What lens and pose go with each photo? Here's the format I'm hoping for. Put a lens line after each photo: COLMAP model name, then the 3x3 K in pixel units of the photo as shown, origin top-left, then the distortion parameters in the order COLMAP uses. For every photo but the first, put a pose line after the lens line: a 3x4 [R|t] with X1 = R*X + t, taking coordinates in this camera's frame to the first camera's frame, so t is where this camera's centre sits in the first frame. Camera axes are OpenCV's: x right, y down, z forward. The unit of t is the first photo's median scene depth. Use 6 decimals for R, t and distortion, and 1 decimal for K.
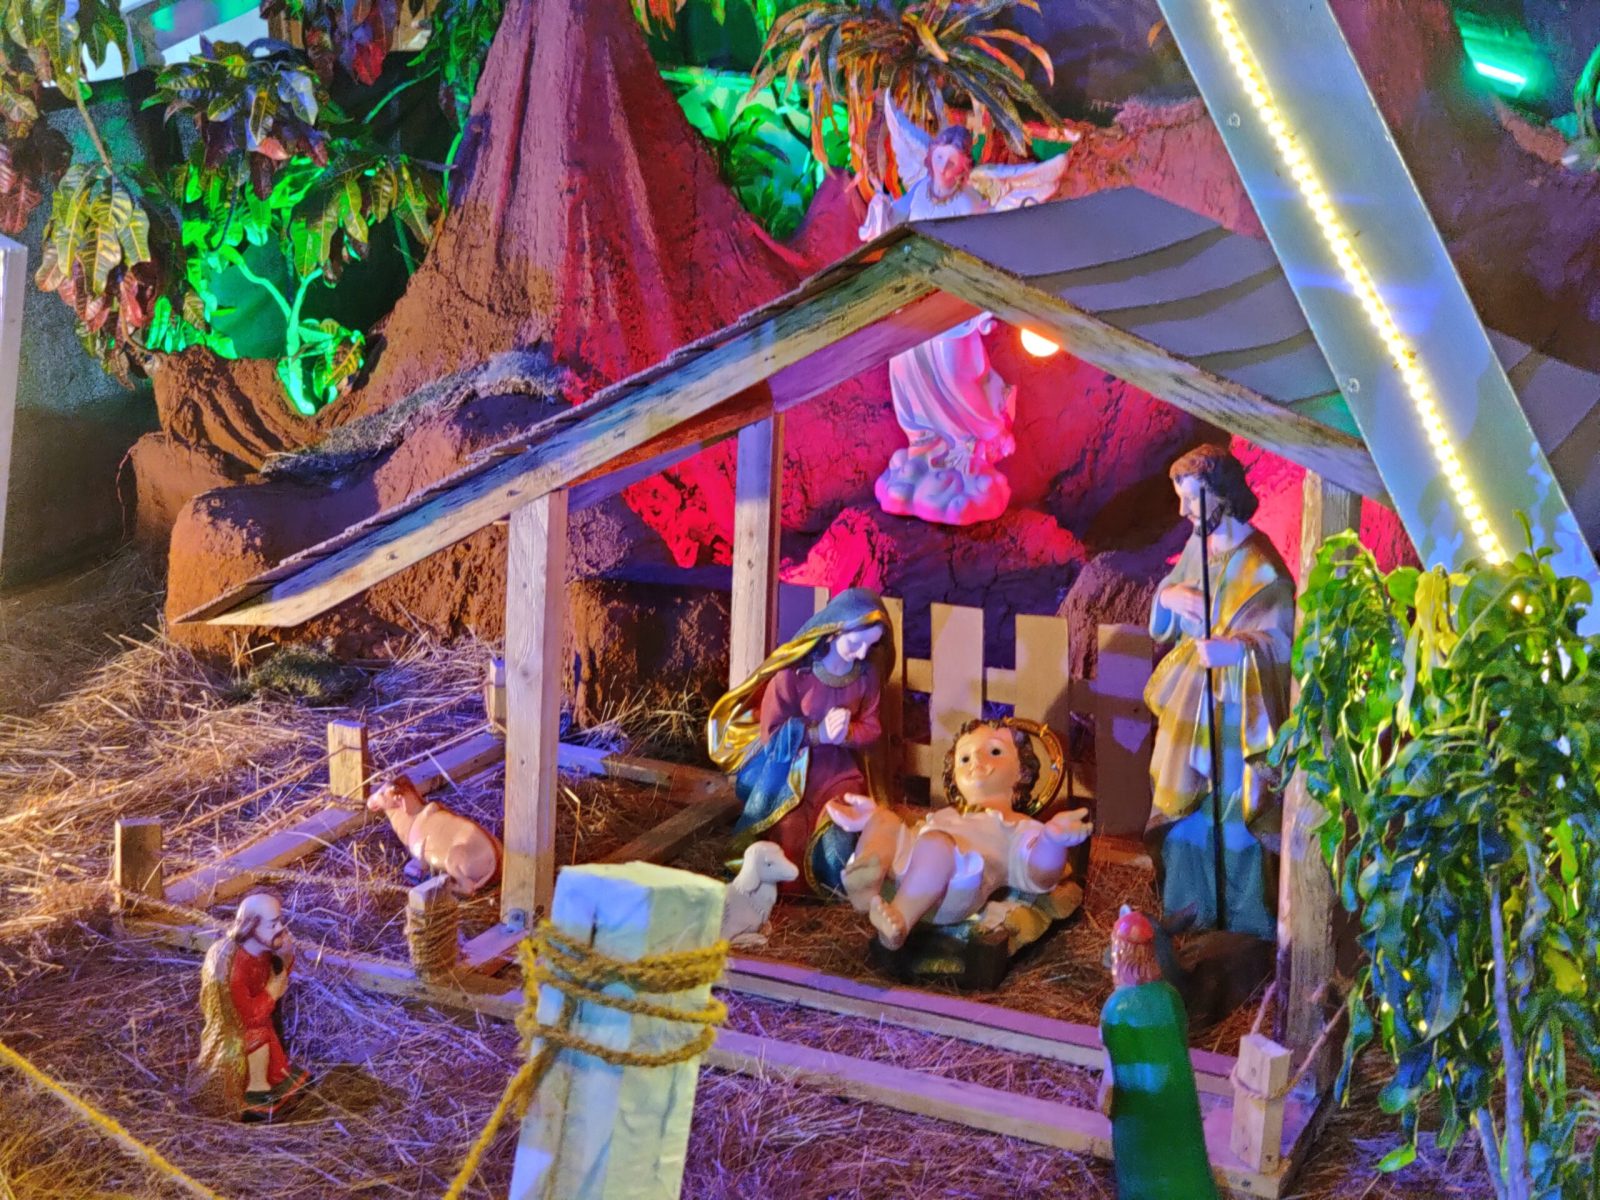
lens RADIAL K [[3829.3, 0, 798.0], [0, 3829.3, 600.5], [0, 0, 1]] dist [0.222386, 0.000000]
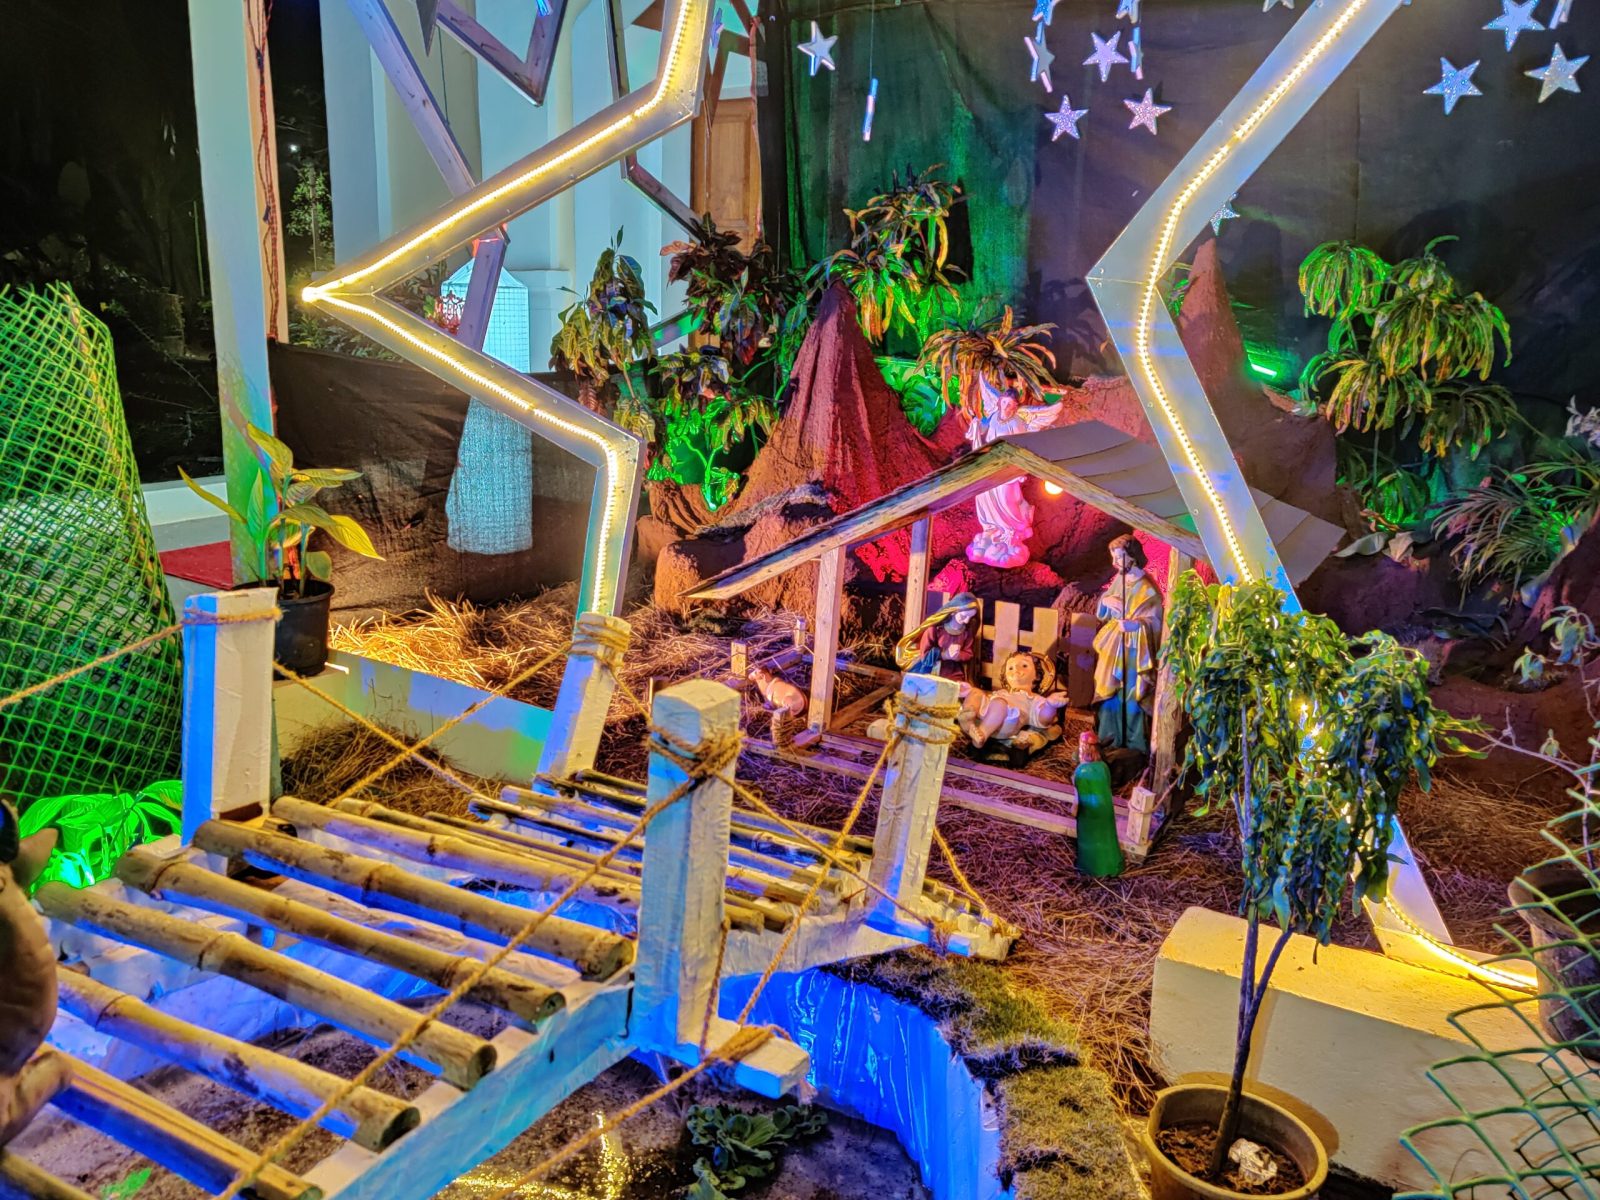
lens RADIAL K [[1334.9, 0, 800.9], [0, 1334.9, 583.6], [0, 0, 1]] dist [0.044449, -0.026504]
pose [[0.989162, 0.037401, -0.141985, 0.032837], [-0.036994, 0.999300, 0.005506, -0.009884], [0.142092, -0.000194, 0.989853, 0.207359]]
